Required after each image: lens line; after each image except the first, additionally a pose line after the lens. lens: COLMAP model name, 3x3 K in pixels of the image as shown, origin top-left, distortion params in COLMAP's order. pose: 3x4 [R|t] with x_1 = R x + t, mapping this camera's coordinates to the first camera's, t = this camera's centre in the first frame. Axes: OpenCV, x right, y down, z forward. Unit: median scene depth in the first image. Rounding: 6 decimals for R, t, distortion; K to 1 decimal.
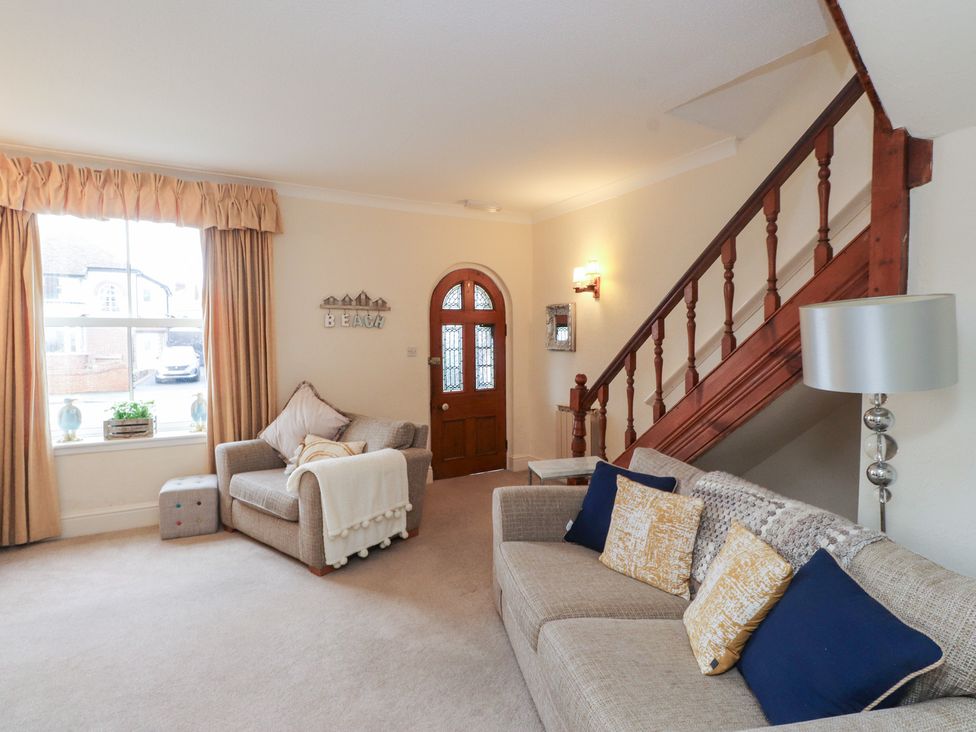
lens RADIAL K [[507.0, 0, 485.2], [0, 507.0, 363.5], [0, 0, 1]] dist [-0.007059, -0.009210]
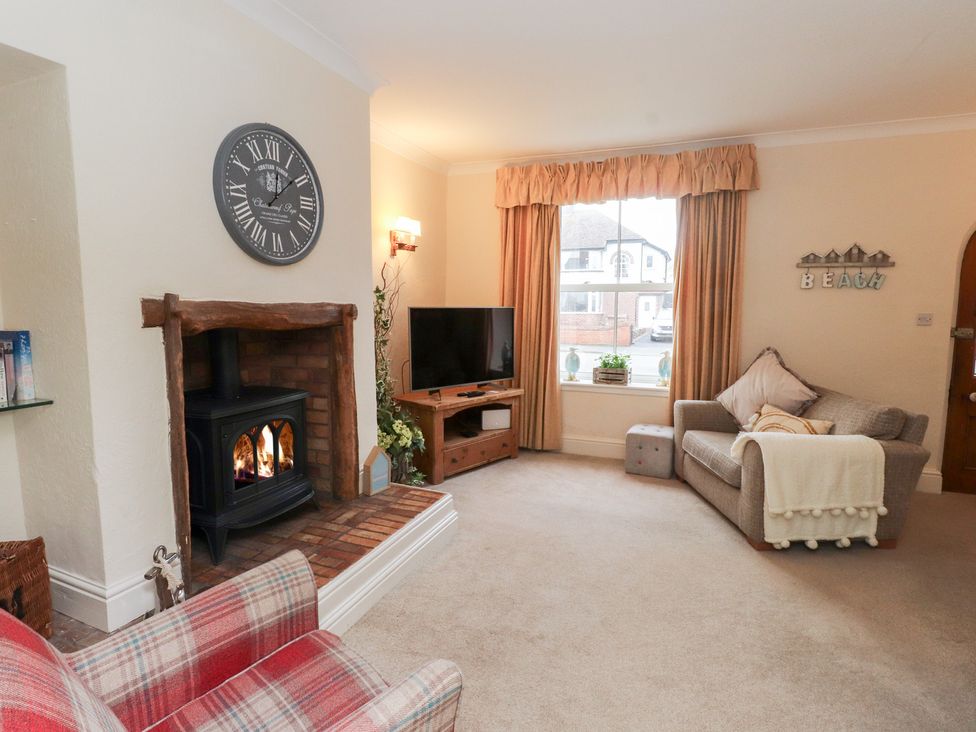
lens RADIAL K [[515.4, 0, 482.7], [0, 515.4, 361.0], [0, 0, 1]] dist [0.000590, -0.014331]
pose [[0.620934, 0.090796, -0.778586, 0.065162], [-0.038192, 0.995594, 0.085644, -0.001342], [0.782932, -0.023444, 0.621666, -0.007530]]
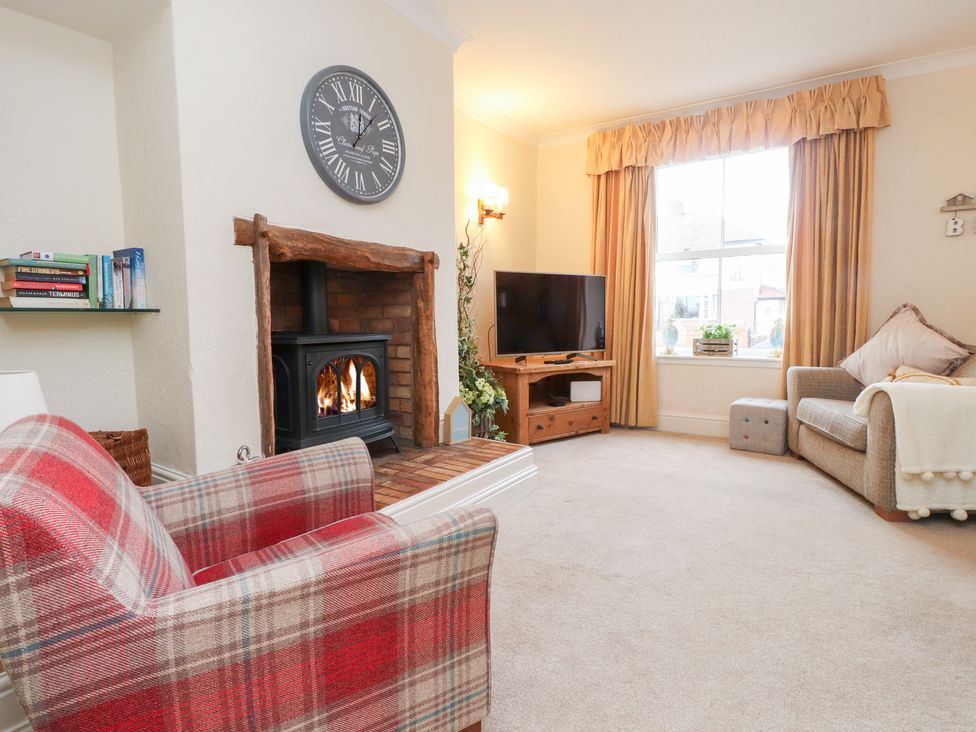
lens RADIAL K [[515.4, 0, 481.4], [0, 515.4, 361.9], [0, 0, 1]] dist [0.000590, -0.014331]
pose [[0.450720, 0.072359, -0.889728, 0.079537], [-0.028563, 0.997368, 0.066644, 0.105081], [0.892208, -0.004625, 0.451600, 0.032659]]
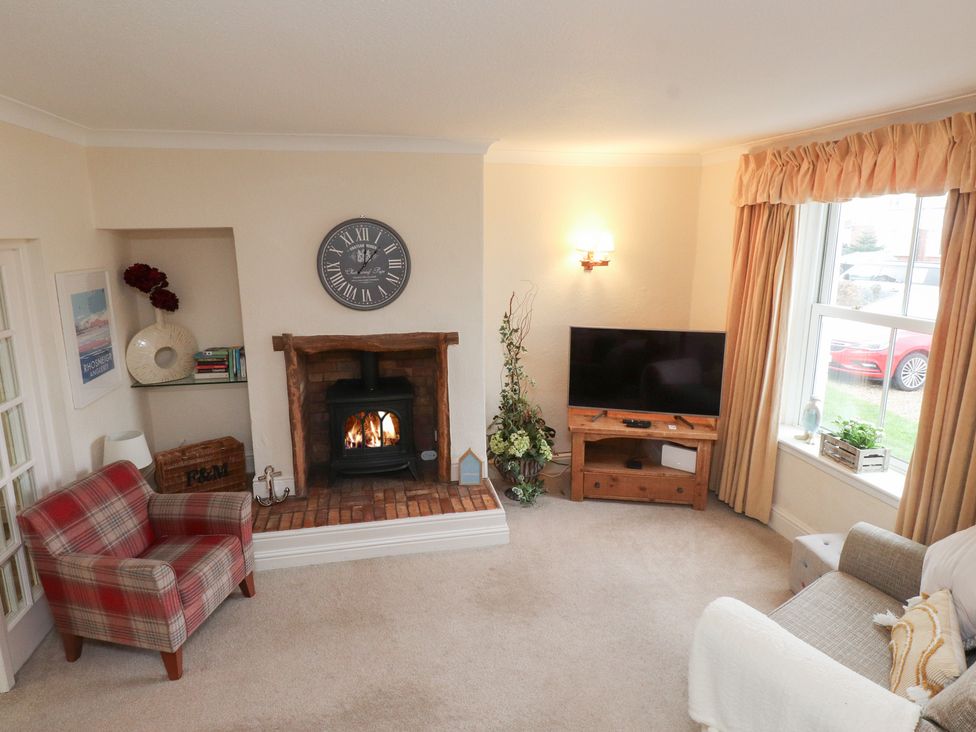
lens RADIAL K [[554.2, 0, 488.4], [0, 554.2, 342.0], [0, 0, 1]] dist [-0.001634, -0.001762]
pose [[-0.306822, 0.187650, -0.933085, 0.295531], [-0.036323, 0.977349, 0.208495, -0.226362], [0.951074, 0.097863, -0.293056, 0.734394]]
